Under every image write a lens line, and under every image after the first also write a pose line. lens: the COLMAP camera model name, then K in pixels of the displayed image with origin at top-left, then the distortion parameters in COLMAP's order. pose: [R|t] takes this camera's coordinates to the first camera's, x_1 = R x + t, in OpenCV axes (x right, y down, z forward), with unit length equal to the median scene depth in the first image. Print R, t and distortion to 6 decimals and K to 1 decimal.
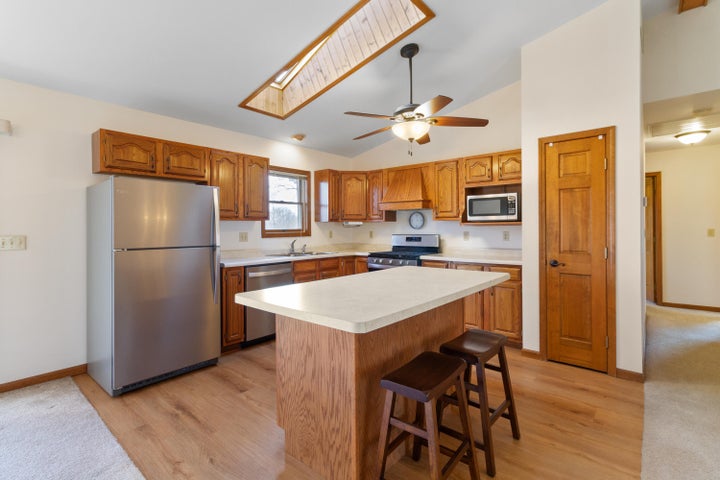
lens RADIAL K [[339.8, 0, 355.0], [0, 339.8, 228.9], [0, 0, 1]] dist [-0.002316, 0.001412]
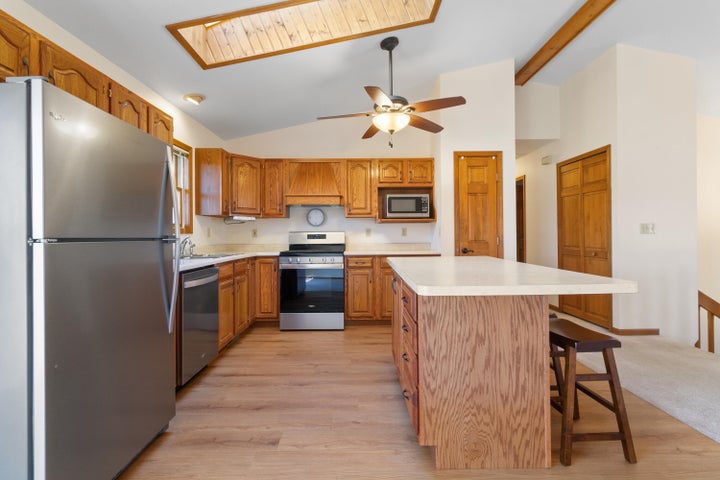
lens RADIAL K [[339.8, 0, 361.4], [0, 339.8, 233.6], [0, 0, 1]] dist [-0.002316, 0.001412]
pose [[0.748423, 0.003481, 0.663212, -0.515407], [0.003897, 0.999946, -0.009647, 0.044053], [-0.663210, 0.009805, 0.748369, 0.279327]]
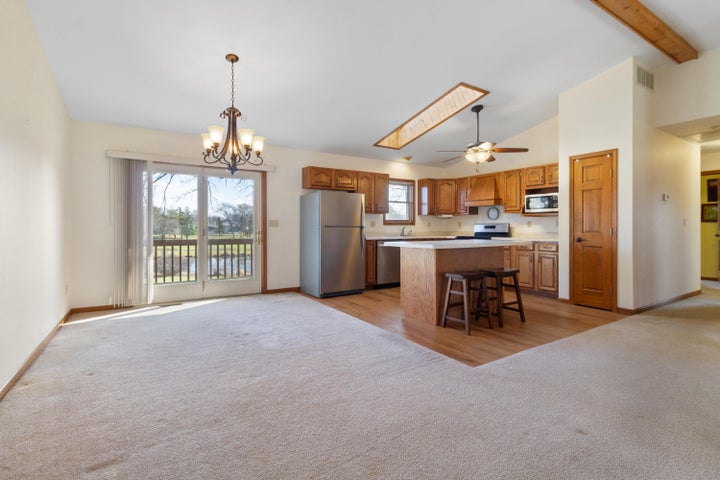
lens RADIAL K [[339.8, 0, 354.7], [0, 339.8, 227.3], [0, 0, 1]] dist [-0.002316, 0.001412]
pose [[0.955992, 0.005856, -0.293334, 0.071904], [-0.006532, 0.999978, -0.001324, 0.051599], [0.293320, 0.003182, 0.956009, -0.677904]]
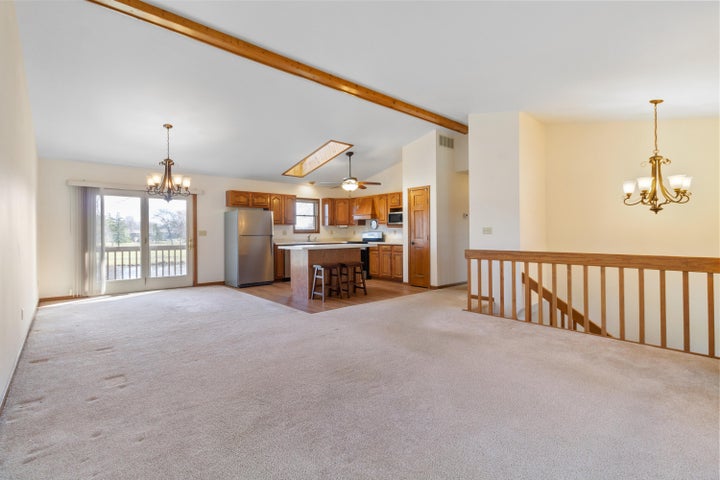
lens RADIAL K [[339.8, 0, 358.9], [0, 339.8, 231.7], [0, 0, 1]] dist [-0.002316, 0.001412]
pose [[0.990549, 0.000074, -0.137158, 0.504054], [-0.000788, 0.999986, -0.005149, 0.033622], [0.137156, 0.005208, 0.990536, -1.237636]]
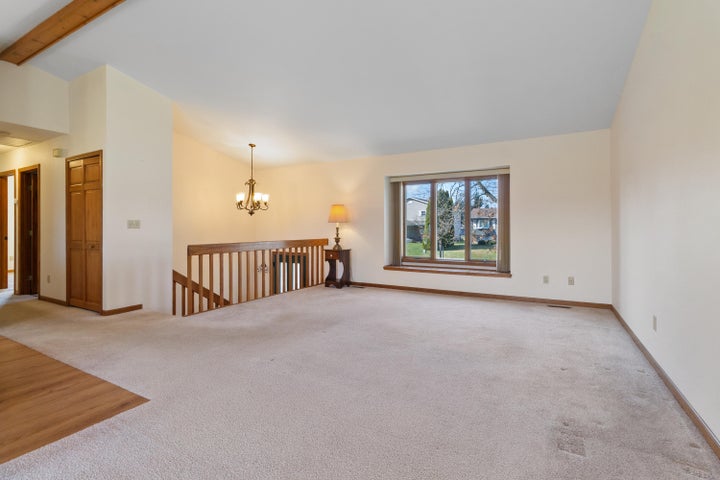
lens RADIAL K [[339.8, 0, 359.9], [0, 339.8, 227.4], [0, 0, 1]] dist [-0.002316, 0.001412]
pose [[-0.199166, 0.010751, 0.979907, -0.601031], [0.003767, 0.999941, -0.010205, 0.050447], [-0.979959, 0.001659, -0.199195, -0.118965]]
